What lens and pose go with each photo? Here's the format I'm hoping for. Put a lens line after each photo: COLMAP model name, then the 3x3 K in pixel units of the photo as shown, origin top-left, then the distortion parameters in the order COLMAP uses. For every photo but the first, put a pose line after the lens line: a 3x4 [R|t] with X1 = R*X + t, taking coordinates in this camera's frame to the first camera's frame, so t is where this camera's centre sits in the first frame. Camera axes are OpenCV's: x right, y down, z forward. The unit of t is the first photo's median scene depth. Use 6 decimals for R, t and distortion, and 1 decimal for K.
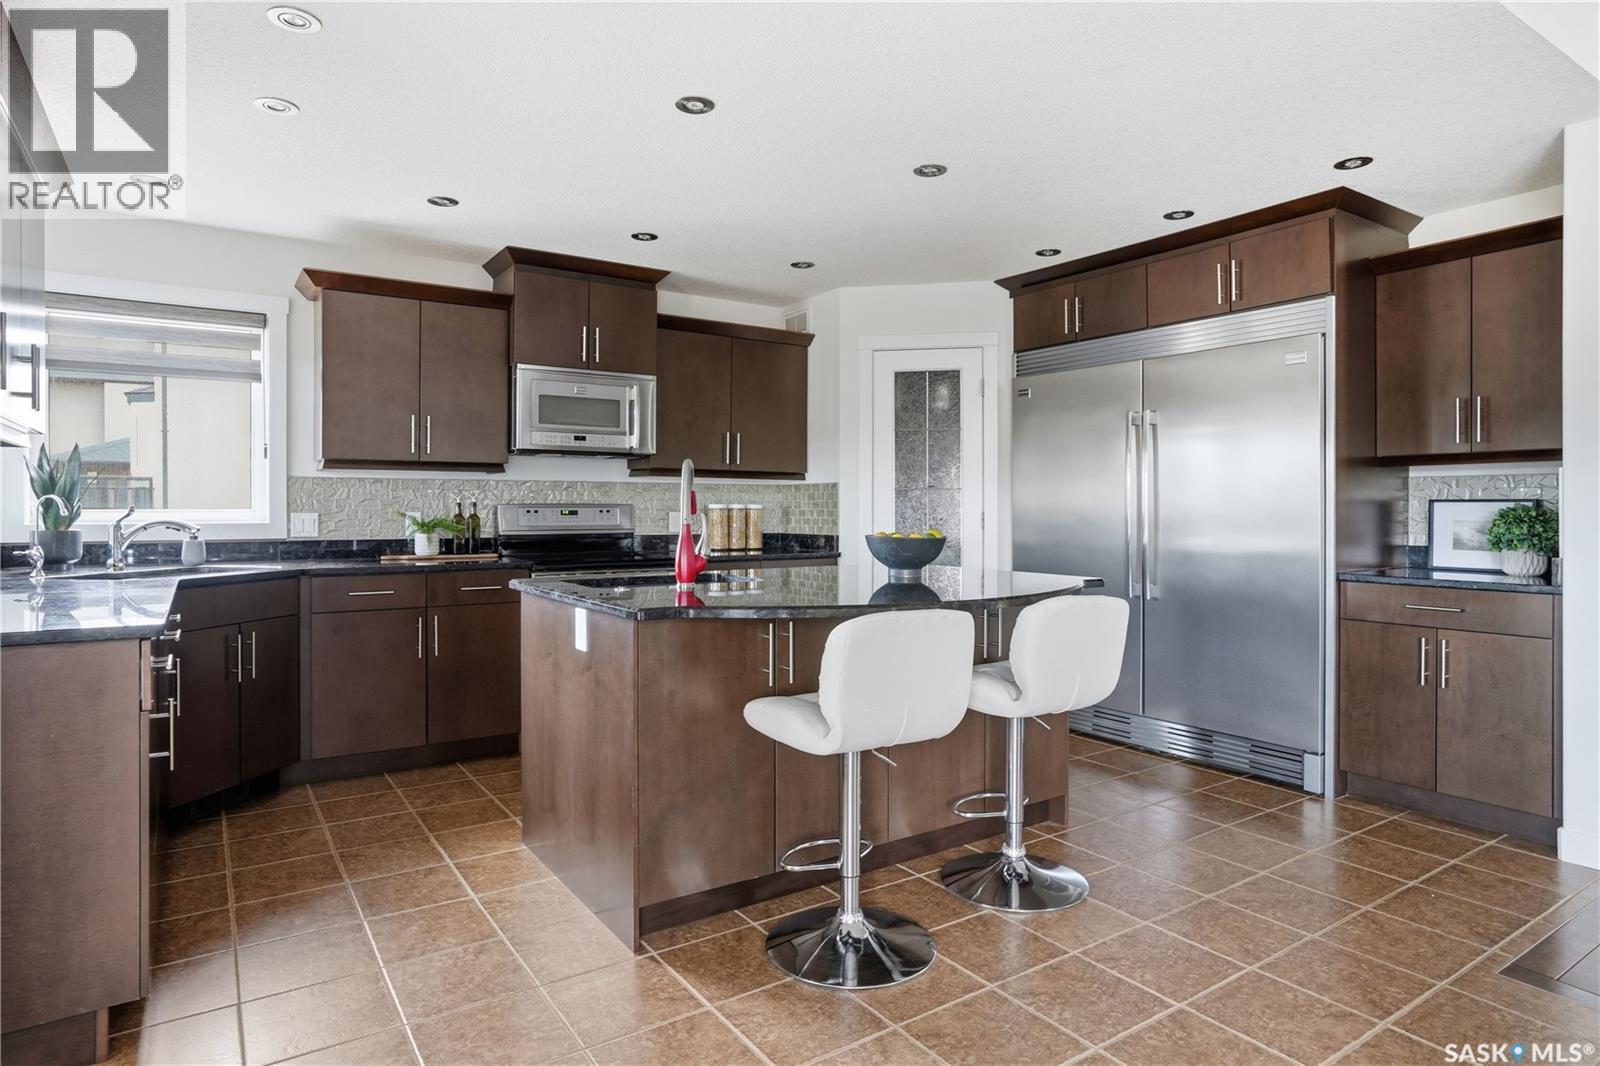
lens RADIAL K [[898.4, 0, 784.5], [0, 898.4, 524.1], [0, 0, 1]] dist [-0.008204, -0.000232]
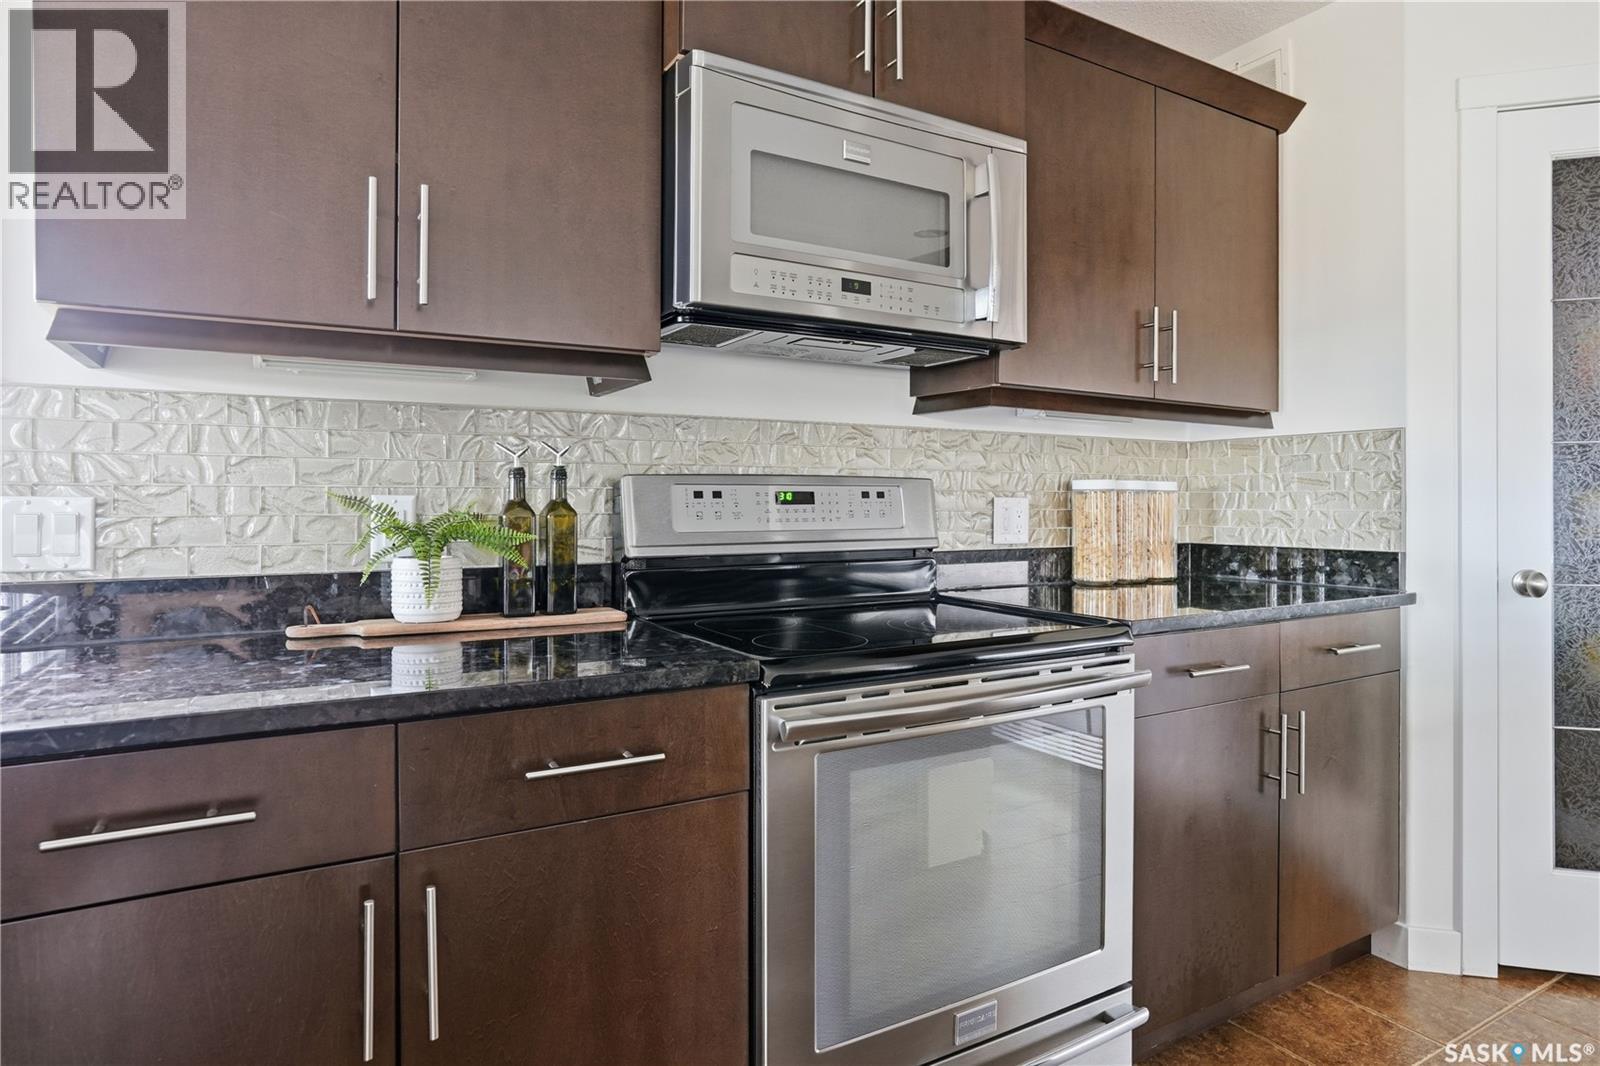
lens RADIAL K [[920.9, 0, 812.5], [0, 920.9, 519.3], [0, 0, 1]] dist [0.001629, -0.000152]
pose [[0.999456, 0.001027, -0.032951, -0.230496], [-0.000893, 0.999991, 0.004068, -0.005170], [0.032955, -0.004036, 0.999449, 0.628932]]
